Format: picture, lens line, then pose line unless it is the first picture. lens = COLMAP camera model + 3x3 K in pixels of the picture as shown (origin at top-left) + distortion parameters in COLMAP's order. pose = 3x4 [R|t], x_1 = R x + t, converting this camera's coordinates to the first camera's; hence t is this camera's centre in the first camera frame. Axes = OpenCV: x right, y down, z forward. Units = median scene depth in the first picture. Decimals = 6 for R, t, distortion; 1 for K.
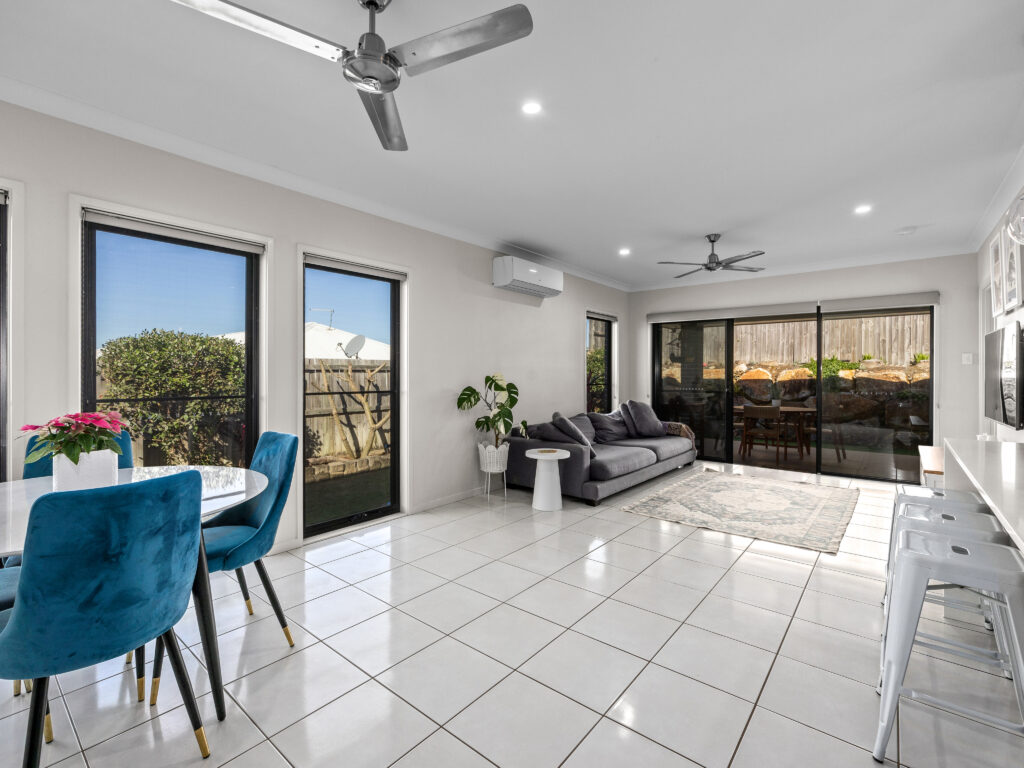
lens RADIAL K [[472.9, 0, 516.0], [0, 472.9, 379.8], [0, 0, 1]] dist [-0.001656, -0.000261]
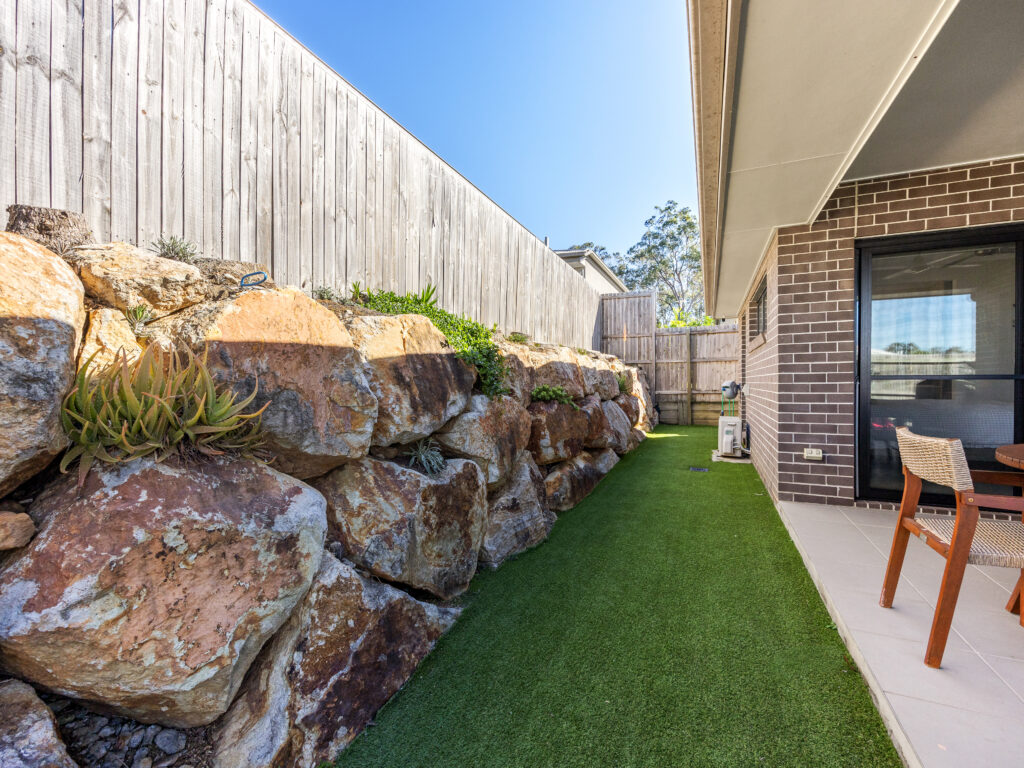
lens RADIAL K [[435.8, 0, 512.0], [0, 435.8, 384.0], [0, 0, 1]] dist [-0.000134, -0.000103]
pose [[-0.252624, -0.005847, 0.967547, 0.517317], [0.013286, 0.999866, 0.009512, 0.020759], [-0.967473, 0.015258, -0.252513, 1.513657]]
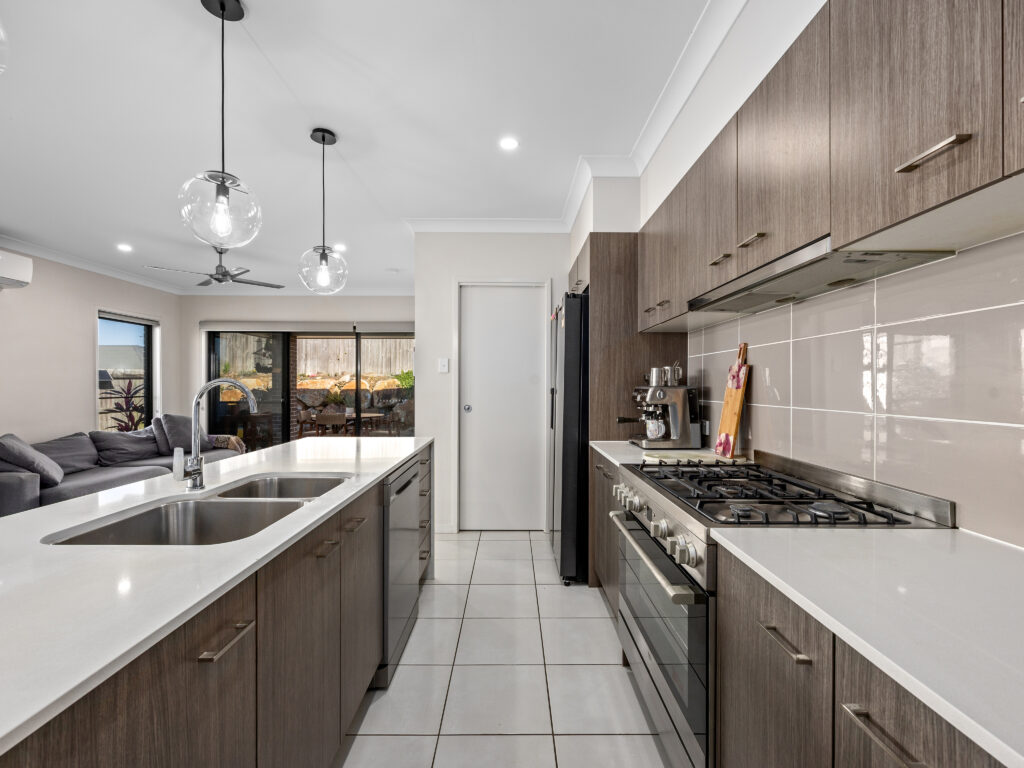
lens RADIAL K [[461.1, 0, 512.0], [0, 461.1, 384.0], [0, 0, 1]] dist [-0.002560, -0.000697]
pose [[0.779126, -0.000681, 0.626868, 0.186712], [0.007558, 0.999937, -0.008308, -0.001688], [-0.626822, 0.011211, 0.779082, -0.093794]]
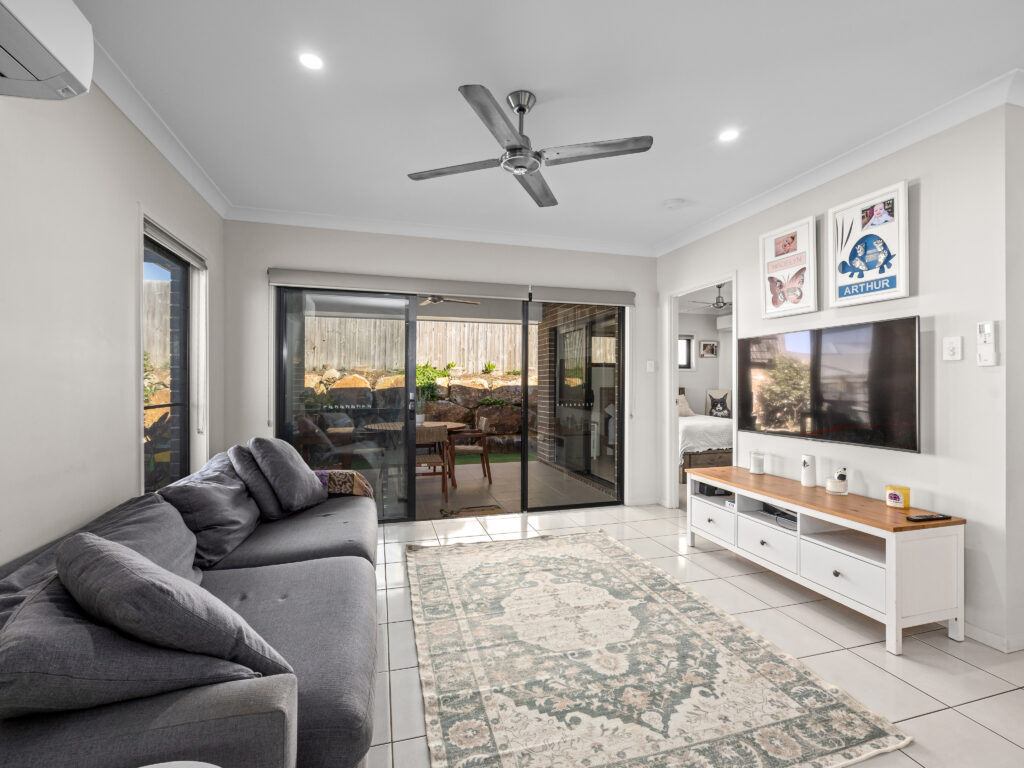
lens RADIAL K [[461.1, 0, 512.0], [0, 461.1, 384.0], [0, 0, 1]] dist [-0.002560, -0.000697]
pose [[0.576165, -0.004244, 0.817323, 0.014710], [0.008939, 0.999959, -0.001109, -0.006683], [-0.817285, 0.007945, 0.576179, 0.481468]]
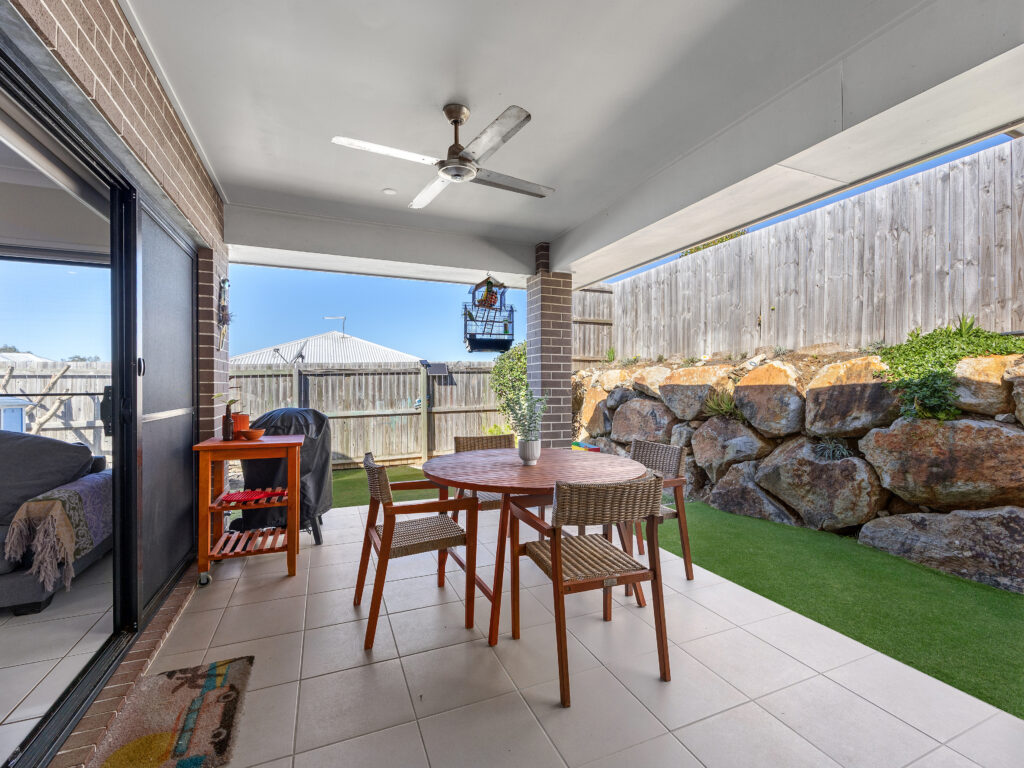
lens RADIAL K [[456.7, 0, 509.4], [0, 456.7, 387.3], [0, 0, 1]] dist [-0.000328, -0.000589]
pose [[0.881920, -0.000938, -0.471399, 0.781153], [-0.002577, 0.999973, -0.006811, 0.007233], [0.471393, 0.007222, 0.881894, 0.769883]]
